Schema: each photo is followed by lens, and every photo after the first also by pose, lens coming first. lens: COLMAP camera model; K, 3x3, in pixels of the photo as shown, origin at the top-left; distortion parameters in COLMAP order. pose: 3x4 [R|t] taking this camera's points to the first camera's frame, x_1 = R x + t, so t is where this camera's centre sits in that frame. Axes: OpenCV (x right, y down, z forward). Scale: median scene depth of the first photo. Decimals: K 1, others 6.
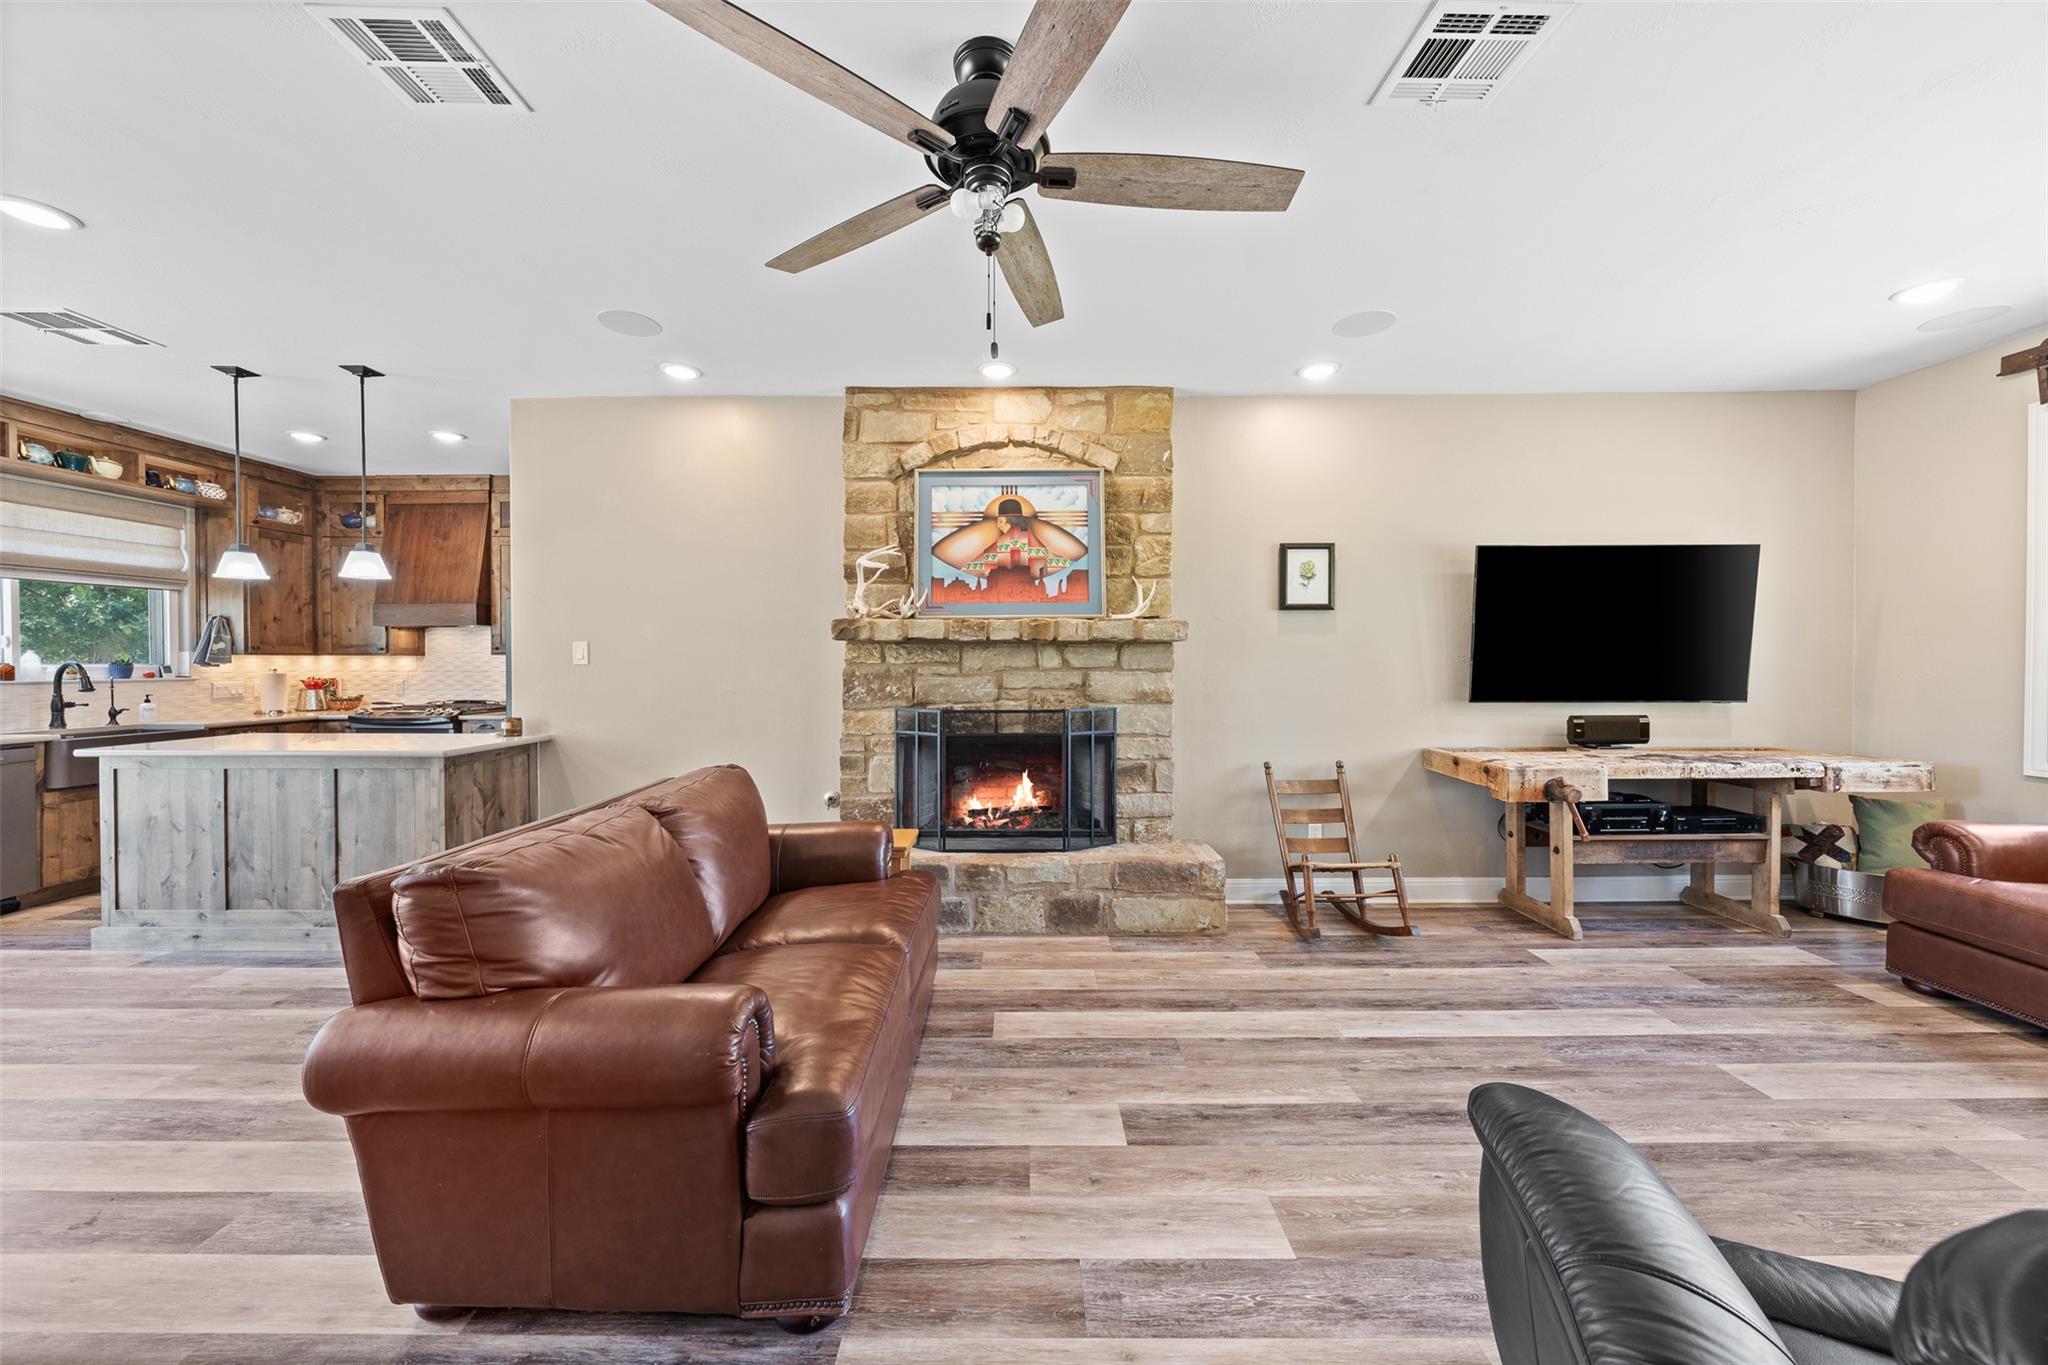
lens RADIAL K [[708.8, 0, 1026.4], [0, 708.8, 667.0], [0, 0, 1]] dist [-0.002241, 0.000151]
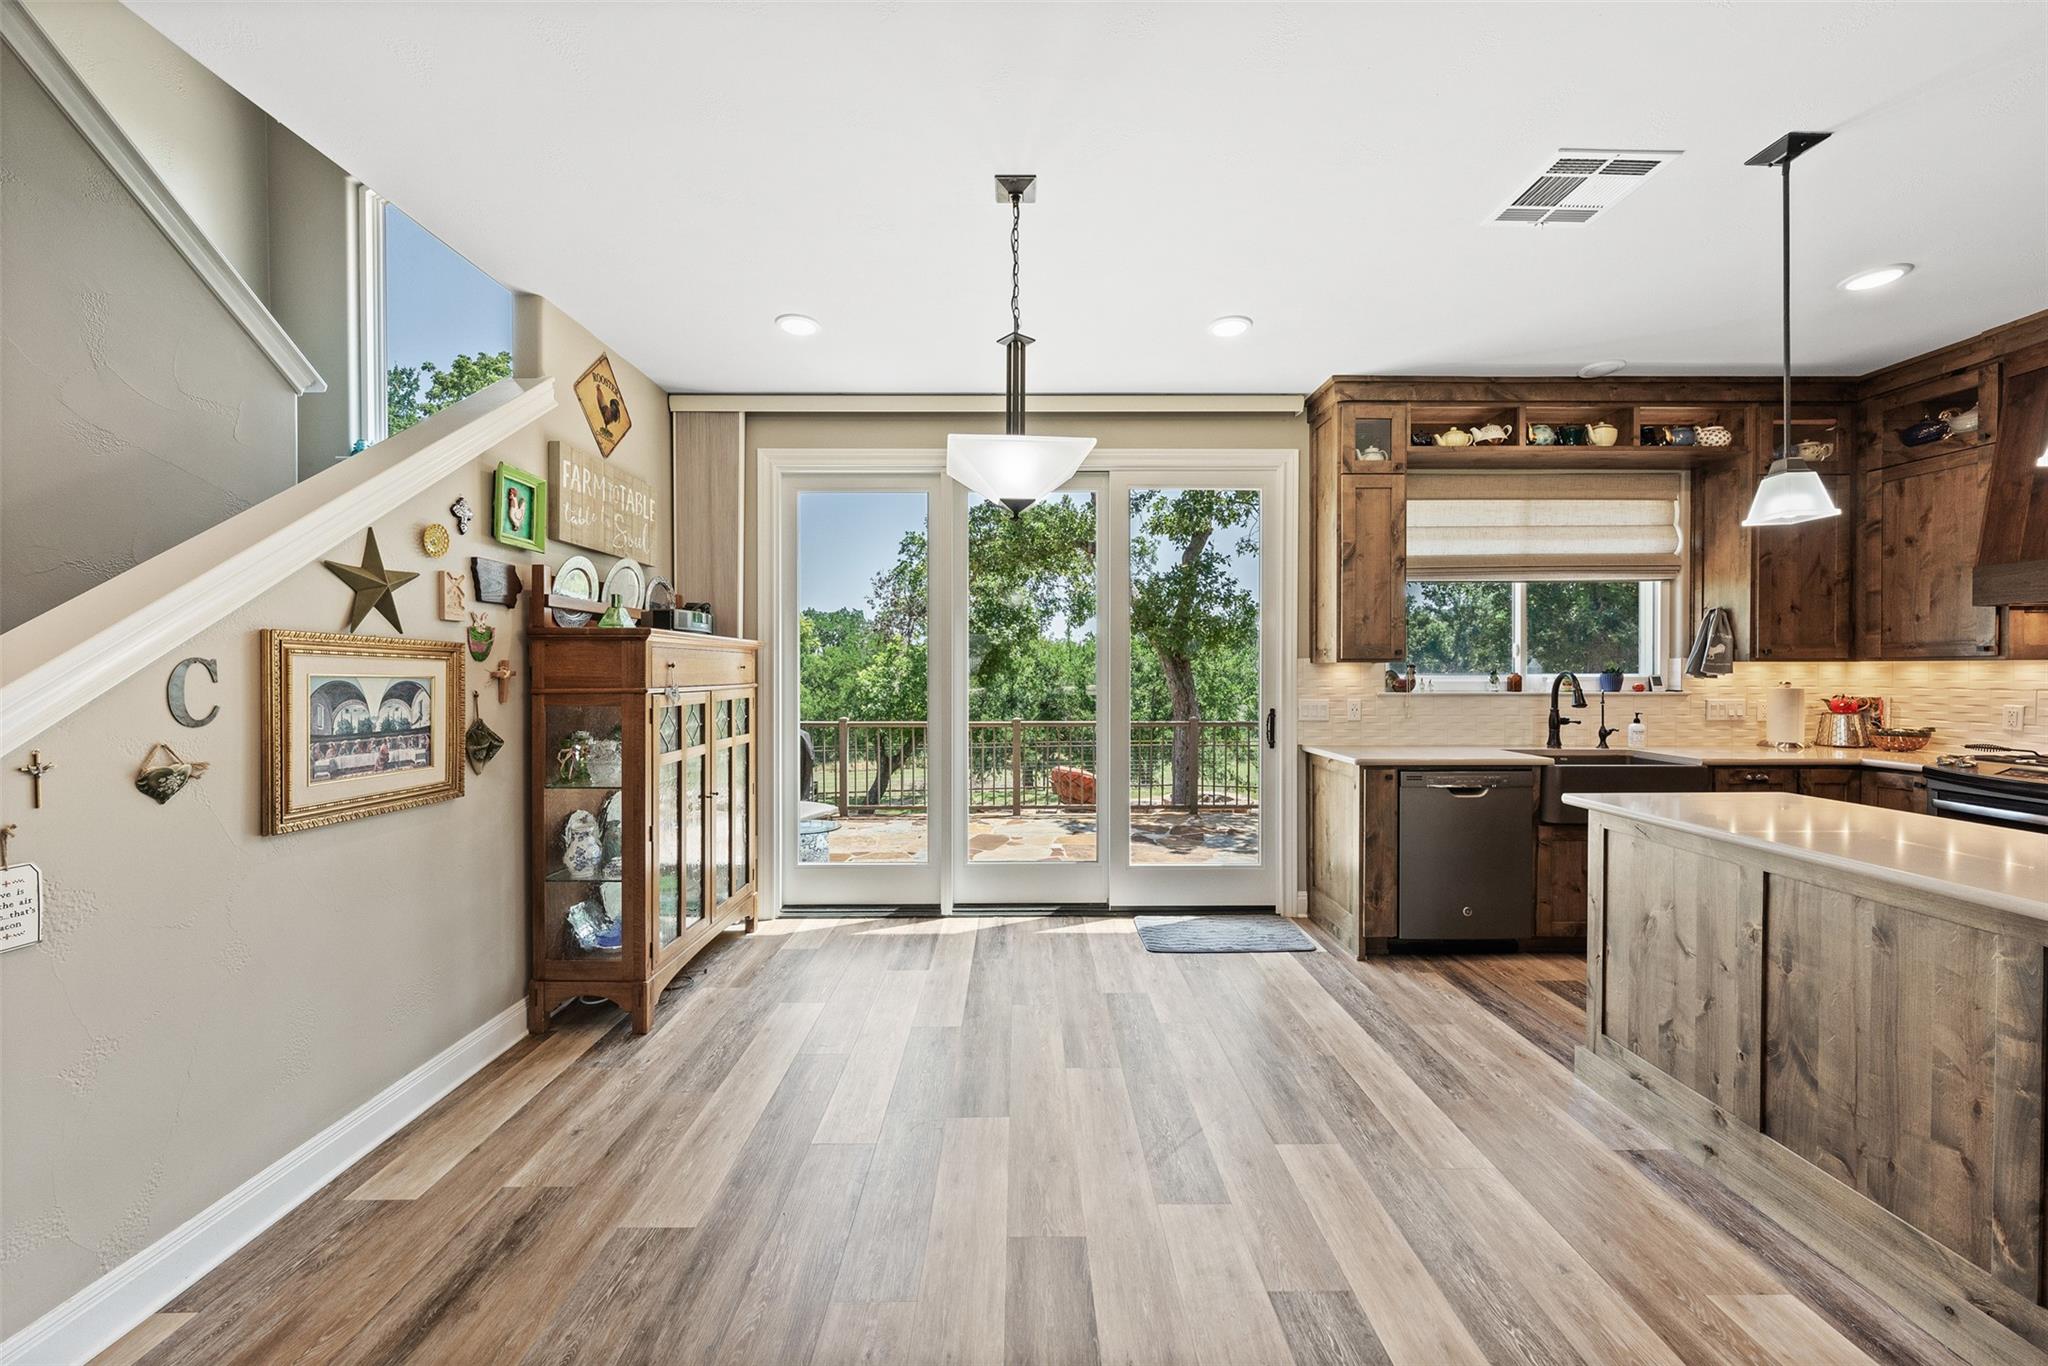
lens RADIAL K [[753.2, 0, 1017.5], [0, 753.2, 679.4], [0, 0, 1]] dist [-0.002993, 0.000475]
pose [[-0.001637, 0.012380, -0.999922, -0.491049], [-0.008030, 0.999891, 0.012393, -0.004247], [0.999966, 0.008050, -0.001537, 0.375526]]
